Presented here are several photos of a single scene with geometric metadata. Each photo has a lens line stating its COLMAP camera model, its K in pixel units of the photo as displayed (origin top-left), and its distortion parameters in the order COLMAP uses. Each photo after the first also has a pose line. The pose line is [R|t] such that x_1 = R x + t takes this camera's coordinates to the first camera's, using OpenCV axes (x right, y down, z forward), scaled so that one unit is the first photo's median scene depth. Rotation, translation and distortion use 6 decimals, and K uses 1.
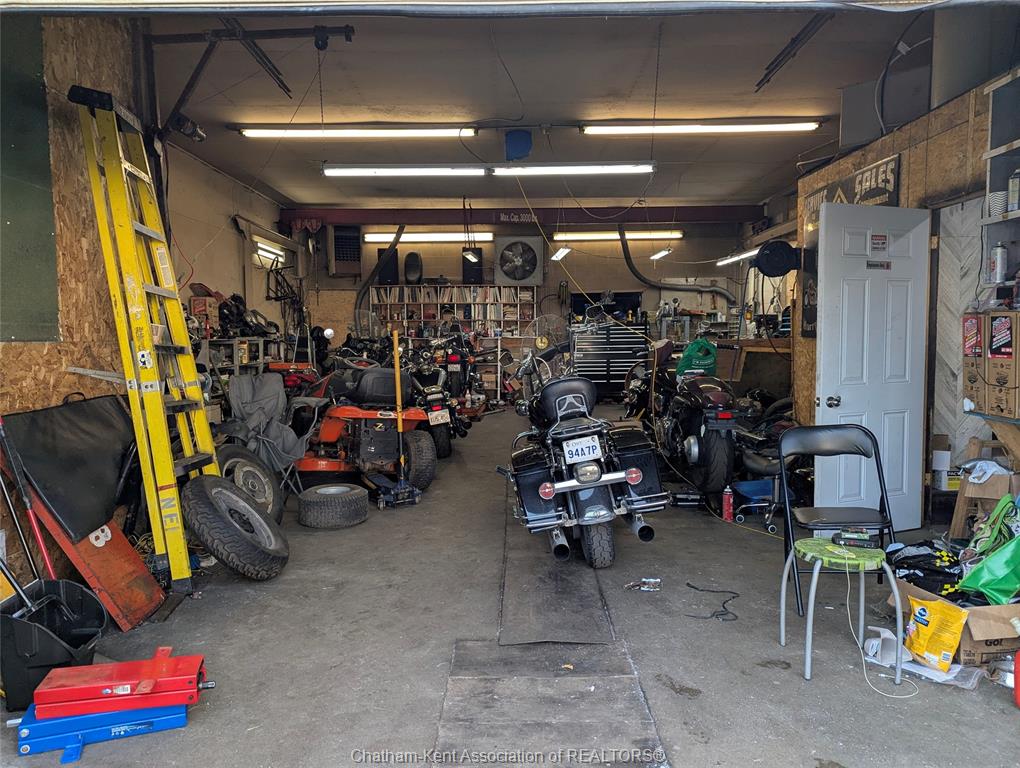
lens RADIAL K [[715.3, 0, 510.1], [0, 715.3, 388.4], [0, 0, 1]] dist [0.063957, -0.052383]
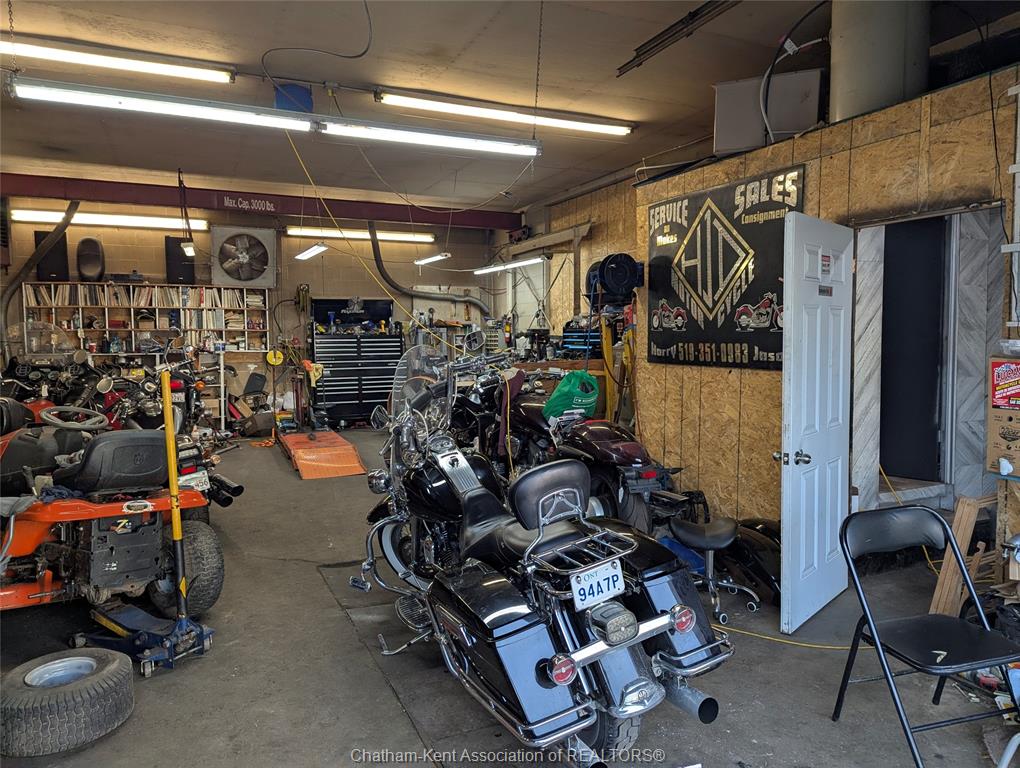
lens RADIAL K [[715.3, 0, 515.9], [0, 715.3, 384.4], [0, 0, 1]] dist [0.063957, -0.052383]
pose [[0.904905, -0.028066, 0.424687, -0.066474], [0.031371, 0.999508, -0.000789, -0.026256], [-0.424456, 0.014037, 0.905340, 0.143626]]
